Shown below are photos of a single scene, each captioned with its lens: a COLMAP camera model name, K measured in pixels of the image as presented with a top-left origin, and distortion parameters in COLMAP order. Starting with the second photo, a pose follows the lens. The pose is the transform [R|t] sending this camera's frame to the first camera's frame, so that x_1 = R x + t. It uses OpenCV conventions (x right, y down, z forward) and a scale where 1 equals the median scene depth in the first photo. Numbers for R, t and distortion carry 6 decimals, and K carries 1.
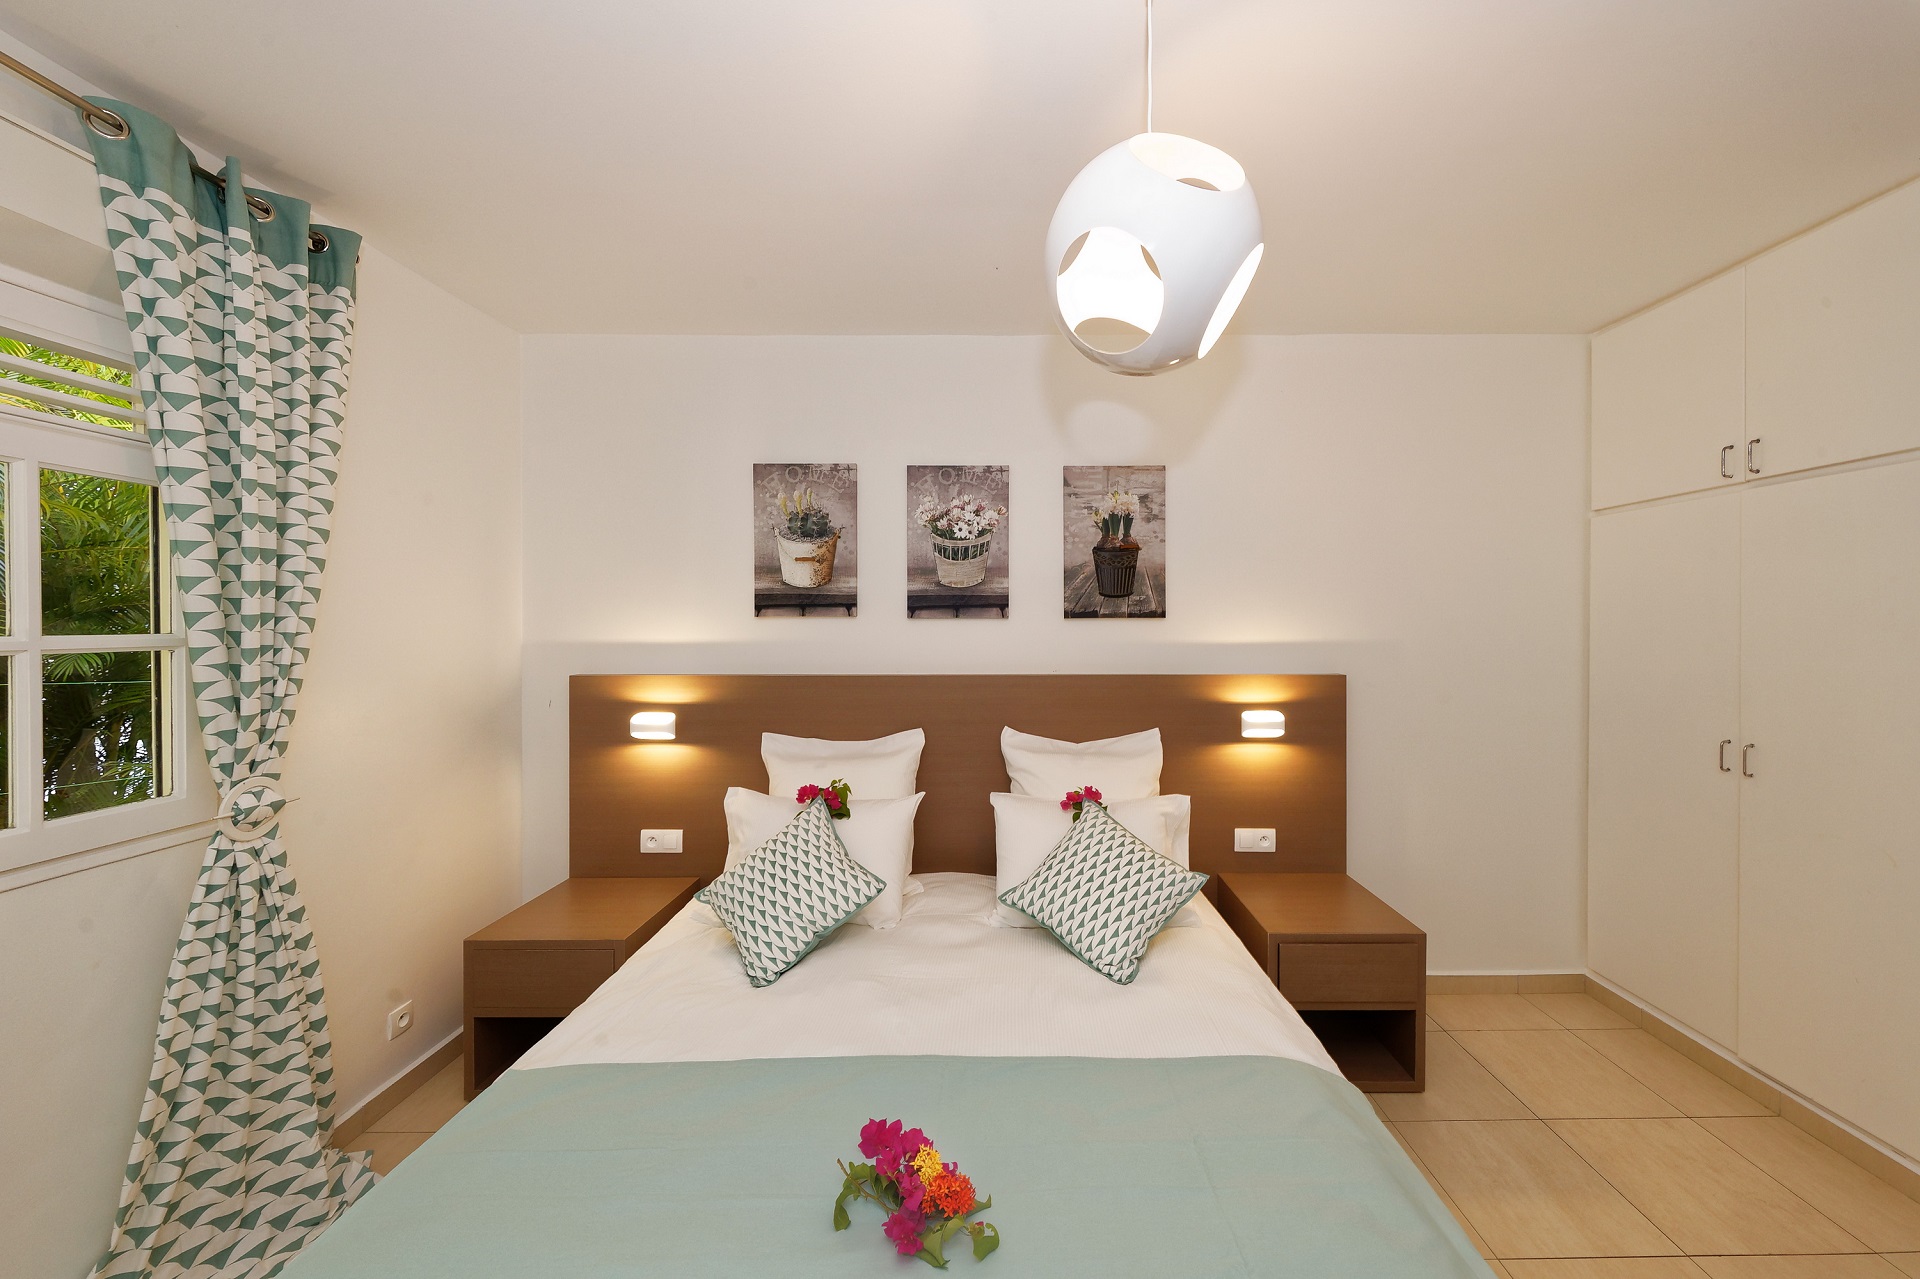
lens RADIAL K [[699.5, 0, 962.5], [0, 699.5, 628.0], [0, 0, 1]] dist [-0.001184, -0.000157]
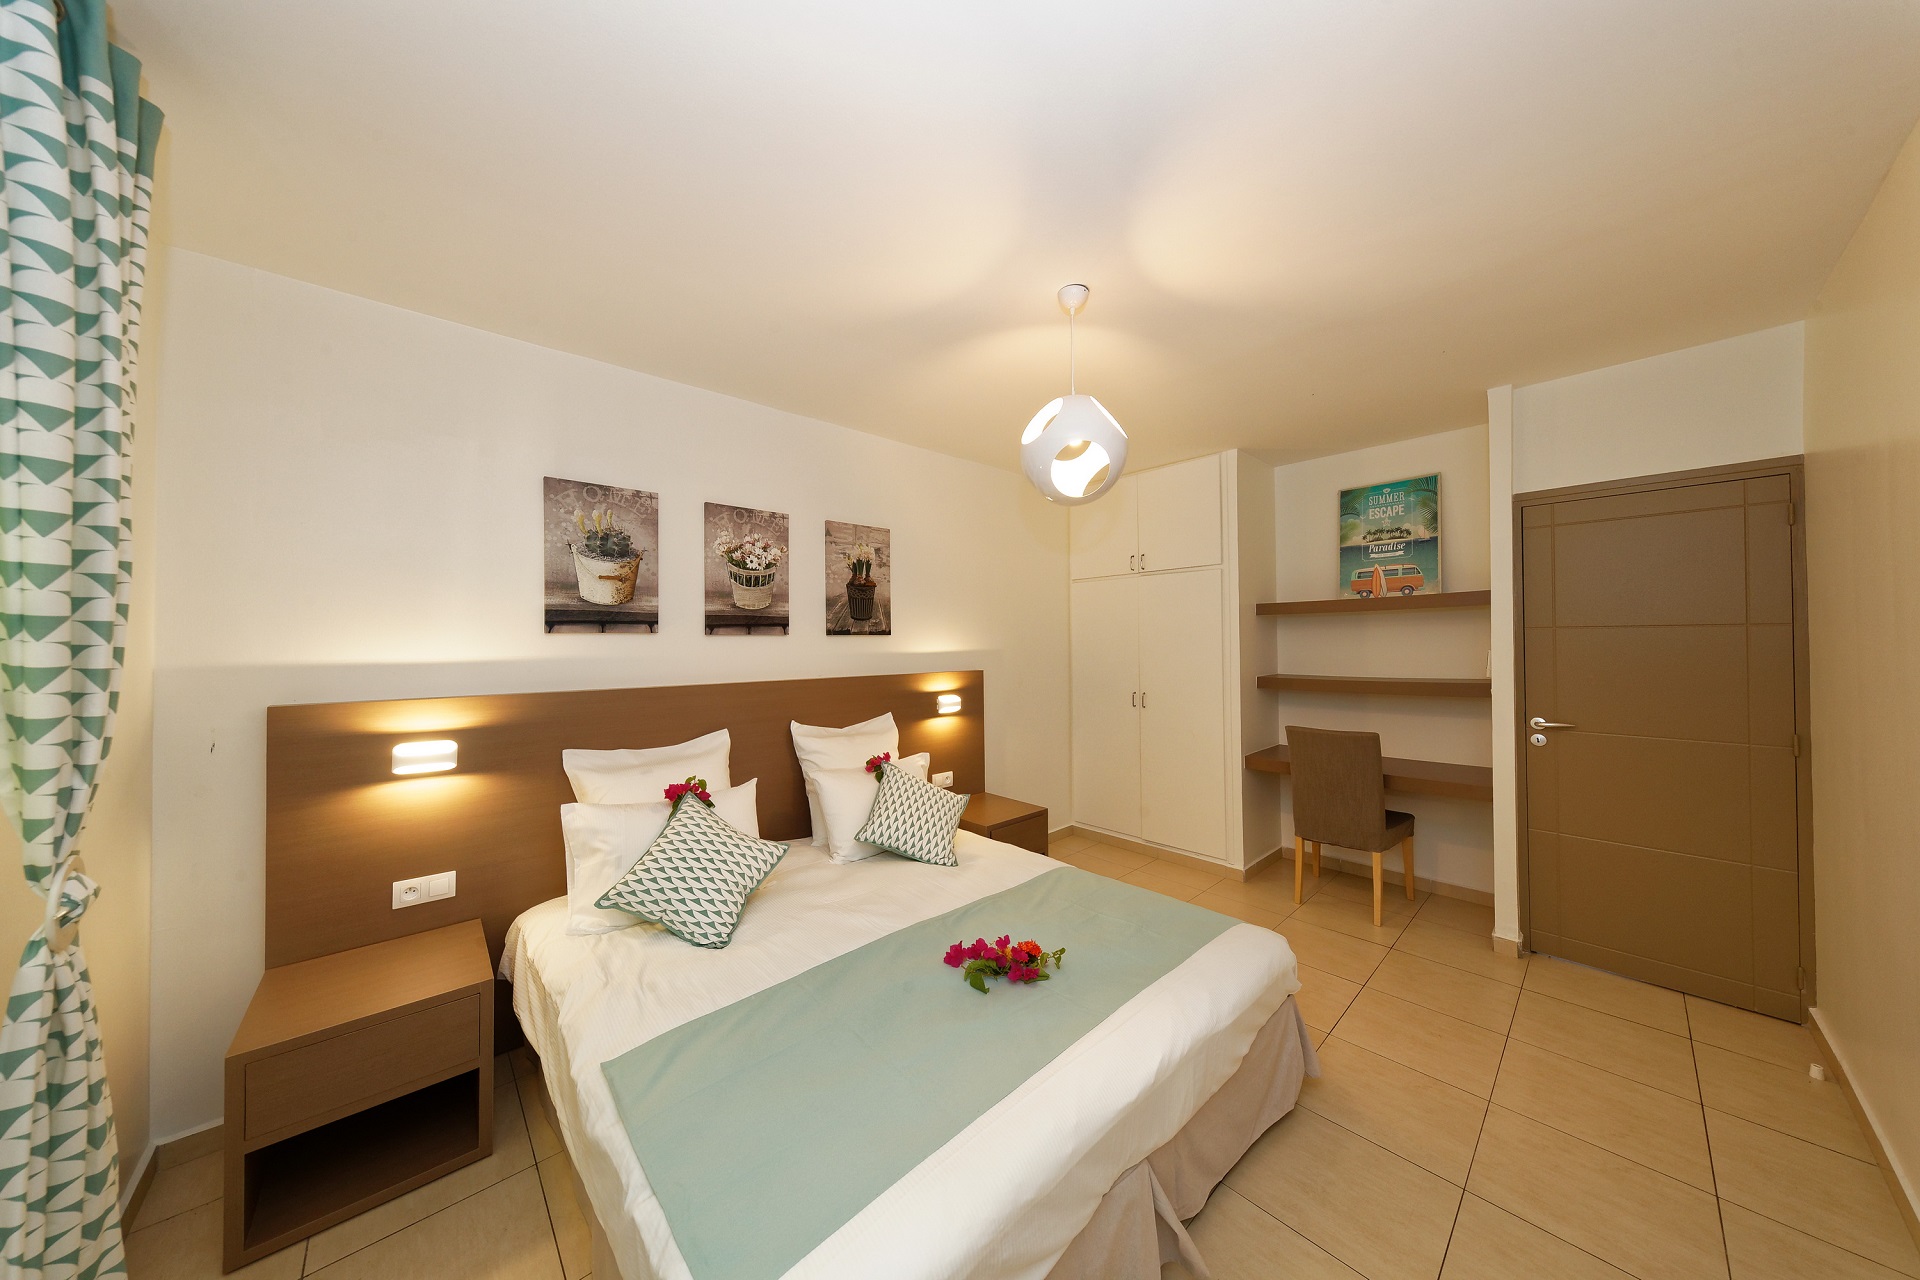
lens RADIAL K [[609.6, 0, 960.0], [0, 609.6, 640.0], [0, 0, 1]] dist [0.000167, 0.000006]
pose [[0.739212, -0.002406, 0.673469, -0.446930], [0.005264, 0.999984, -0.002205, -0.000999], [-0.673453, 0.005175, 0.739212, -0.021226]]
